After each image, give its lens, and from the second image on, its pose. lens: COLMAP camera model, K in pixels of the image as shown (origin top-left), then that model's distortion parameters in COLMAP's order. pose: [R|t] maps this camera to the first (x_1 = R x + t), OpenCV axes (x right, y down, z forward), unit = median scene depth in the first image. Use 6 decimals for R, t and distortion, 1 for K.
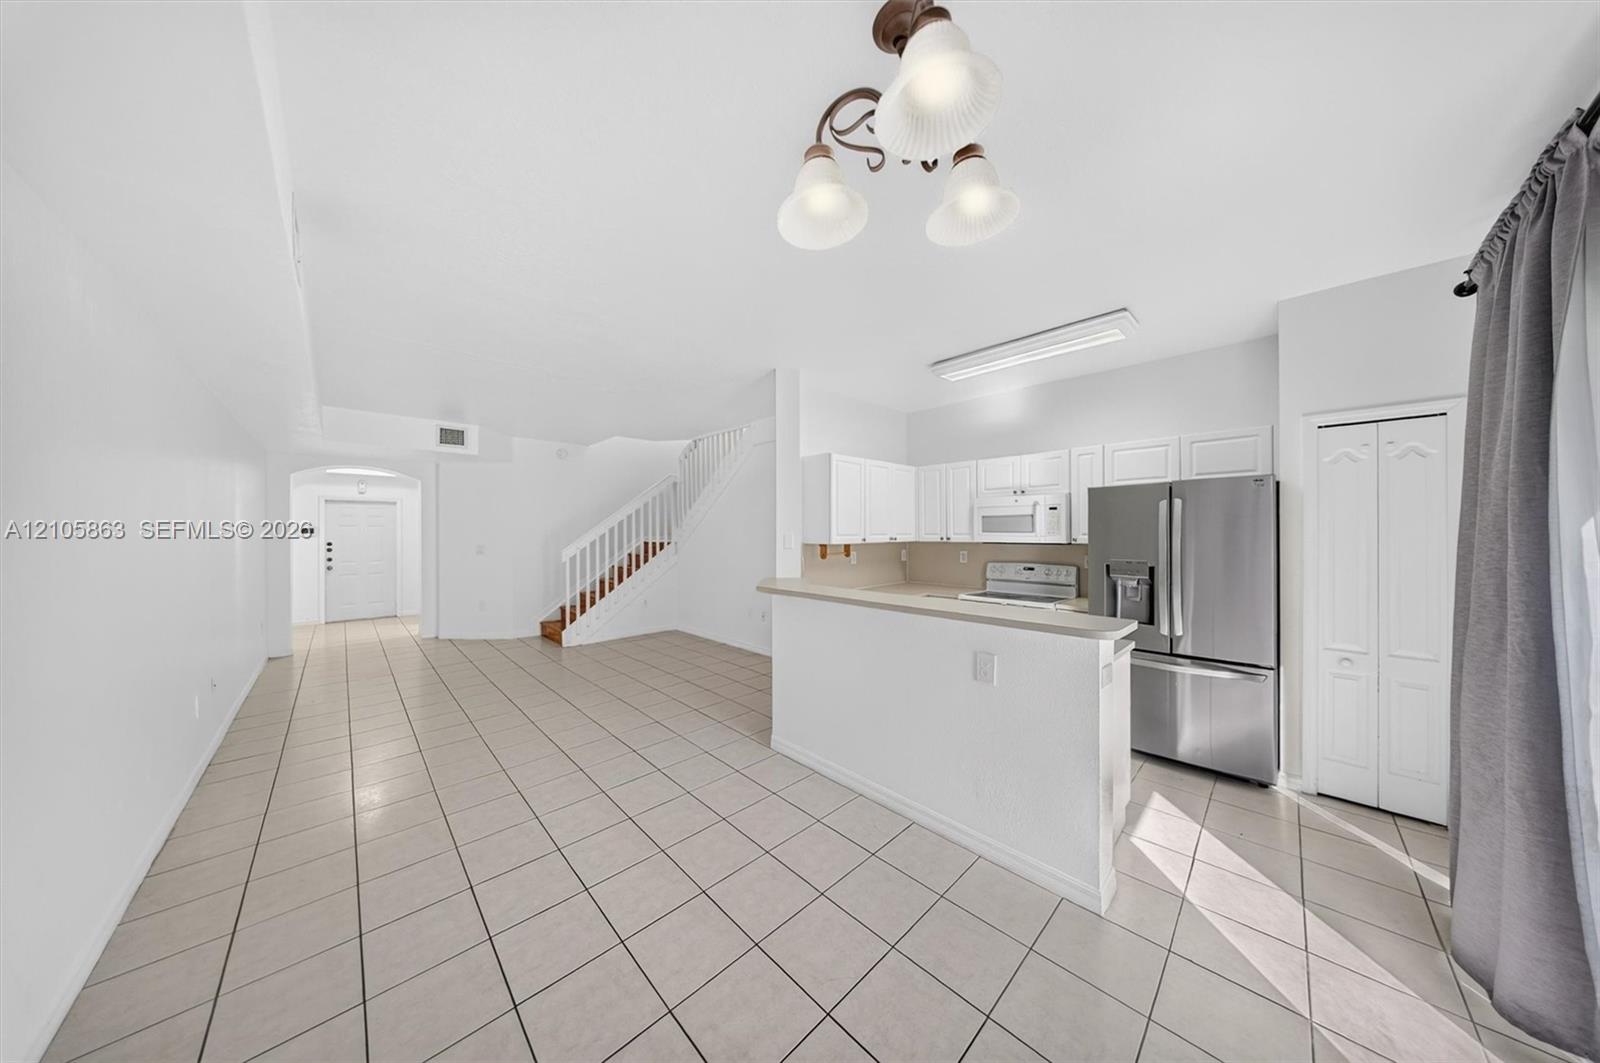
lens RADIAL K [[482.8, 0, 793.3], [0, 482.8, 534.3], [0, 0, 1]] dist [0.000037, -0.000028]
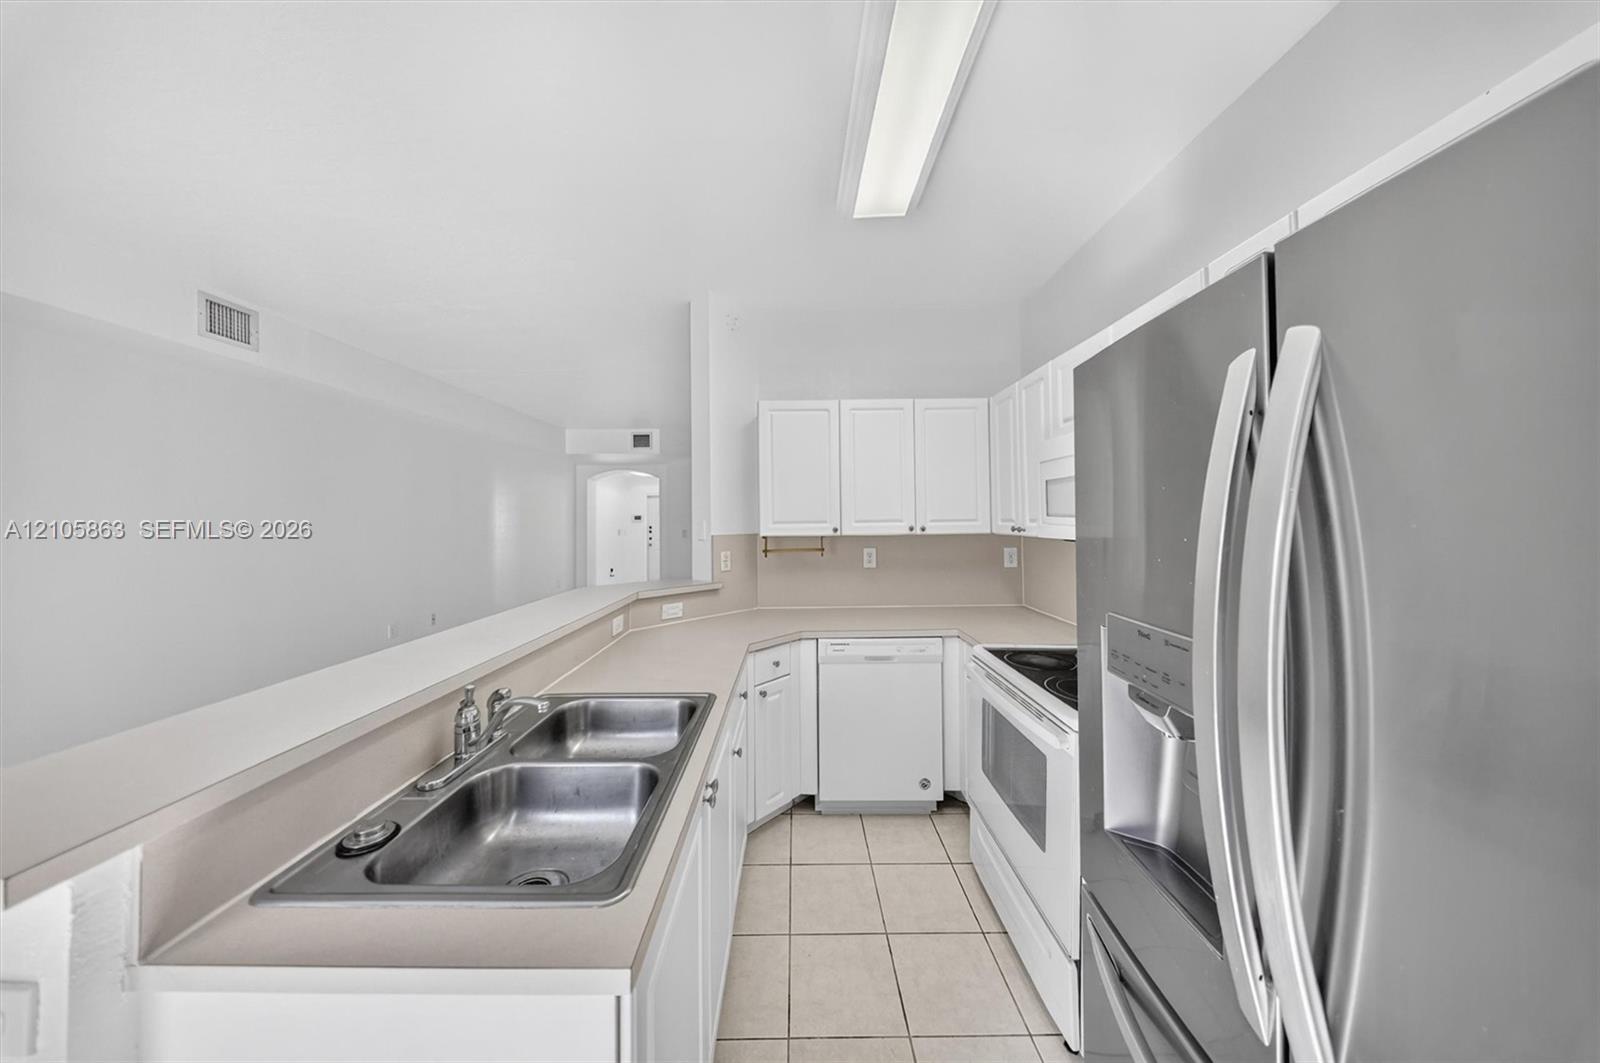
lens RADIAL K [[482.8, 0, 793.3], [0, 482.8, 534.3], [0, 0, 1]] dist [0.000037, -0.000028]
pose [[0.708096, 0.021116, -0.705800, 0.329770], [-0.003158, 0.999637, 0.026738, 0.000835], [0.706109, -0.016704, 0.707906, 0.304422]]
